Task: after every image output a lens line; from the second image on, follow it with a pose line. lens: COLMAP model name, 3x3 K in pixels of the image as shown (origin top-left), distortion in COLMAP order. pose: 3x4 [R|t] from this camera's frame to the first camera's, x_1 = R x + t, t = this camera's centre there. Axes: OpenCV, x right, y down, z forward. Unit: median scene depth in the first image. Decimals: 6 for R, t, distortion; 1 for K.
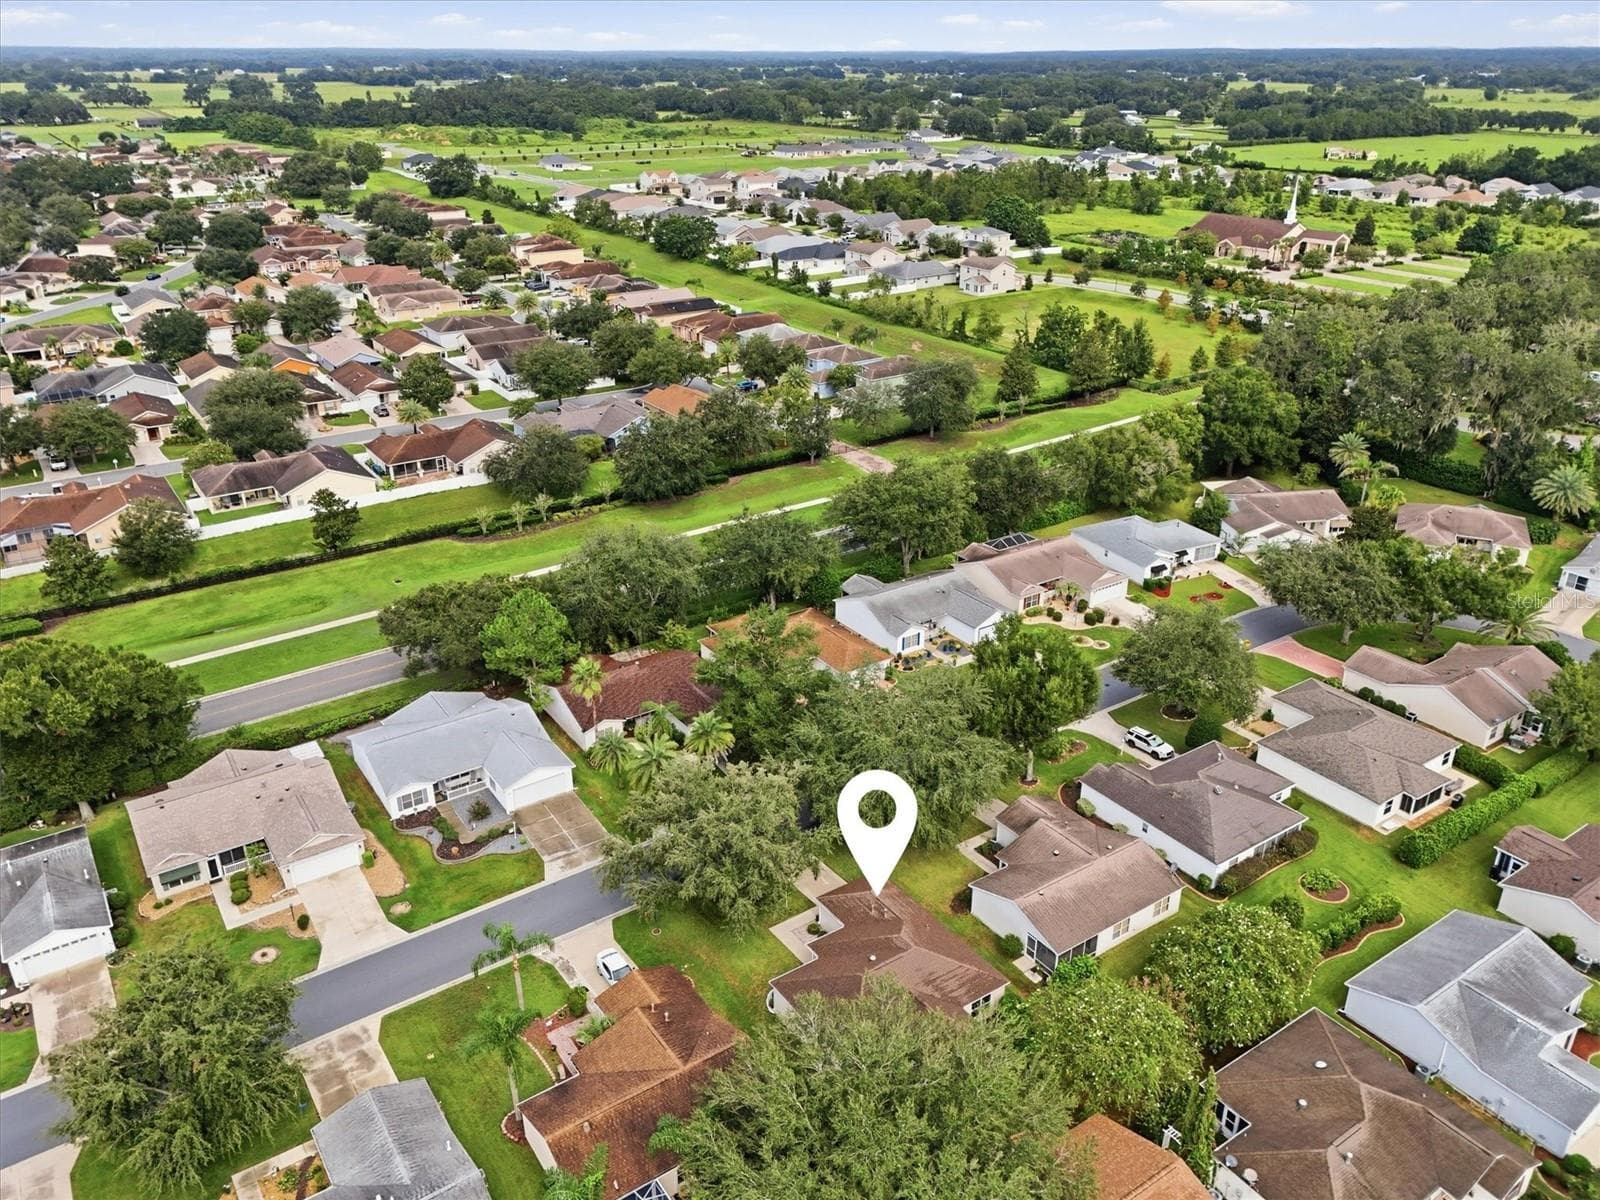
lens RADIAL K [[1185.7, 0, 800.0], [0, 1185.7, 600.0], [0, 0, 1]] dist [0.078366, -0.075864]
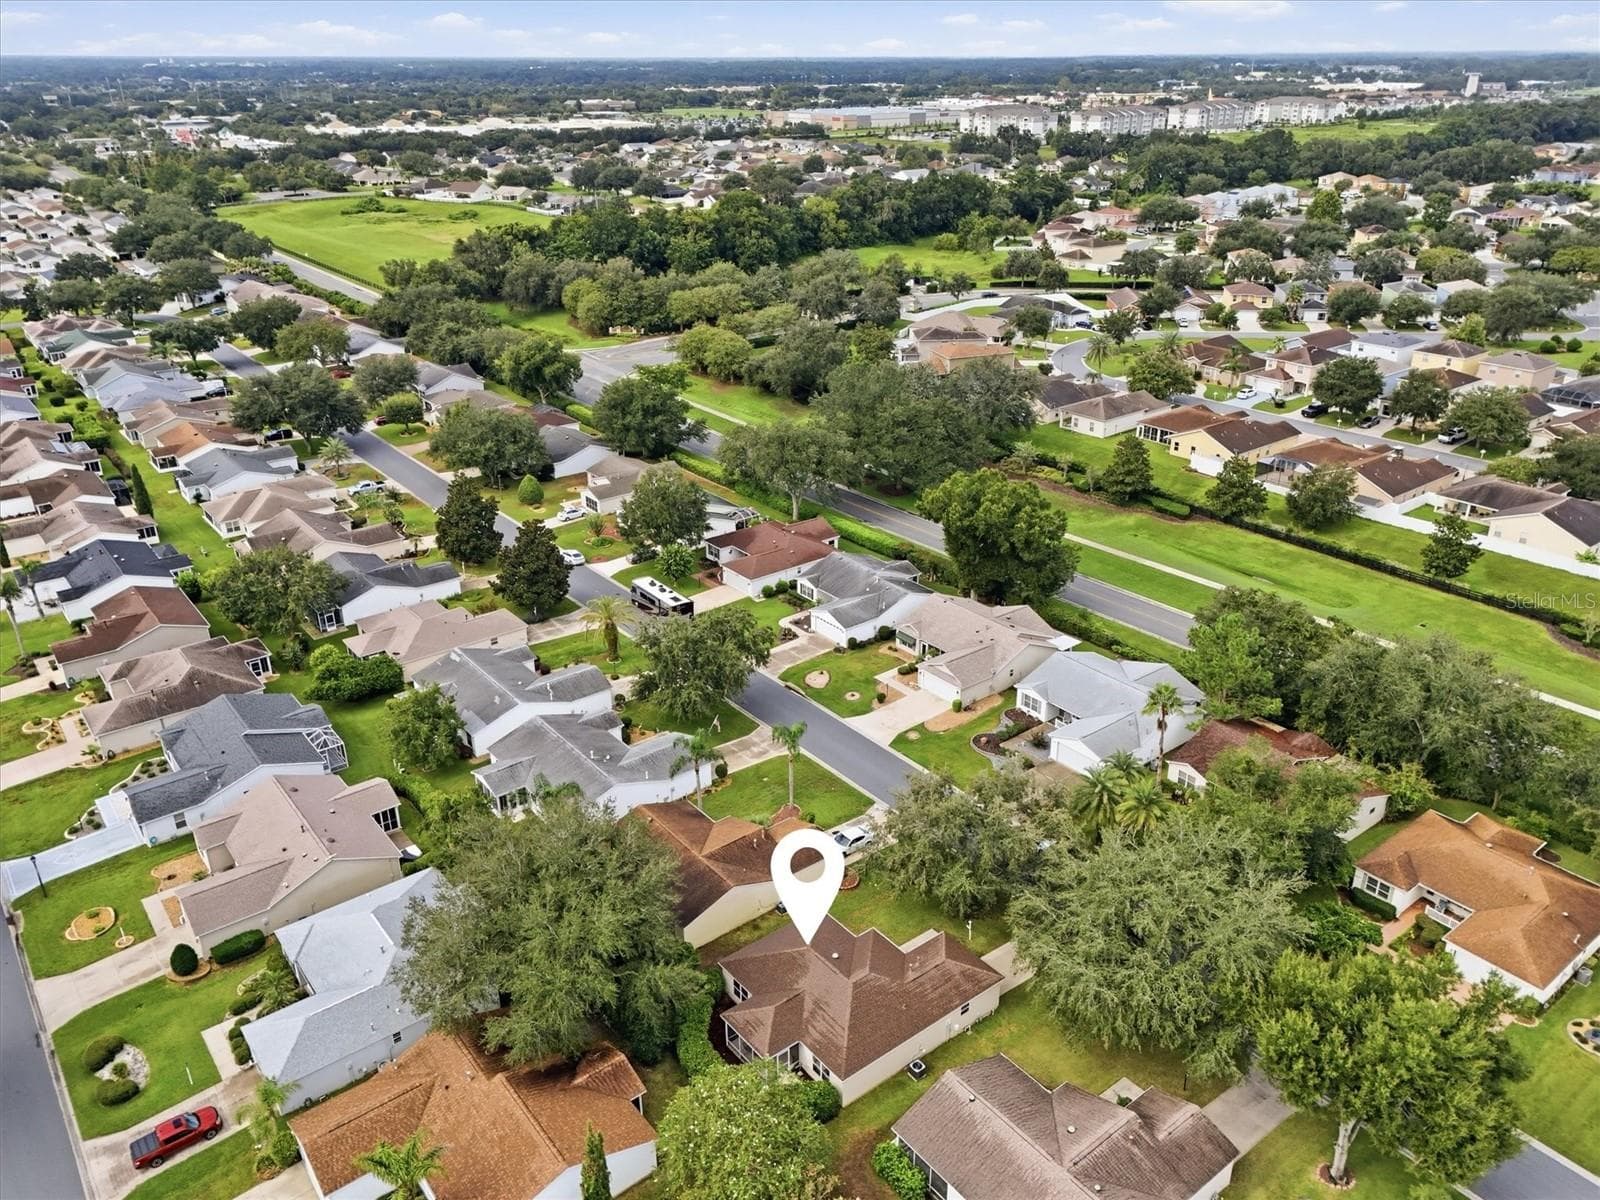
lens RADIAL K [[1185.7, 0, 800.0], [0, 1185.7, 600.0], [0, 0, 1]] dist [0.078366, -0.075864]
pose [[0.063753, 0.411249, -0.909291, 0.511290], [-0.414003, 0.839941, 0.350857, -0.174222], [0.908040, 0.354081, 0.223807, 0.391546]]
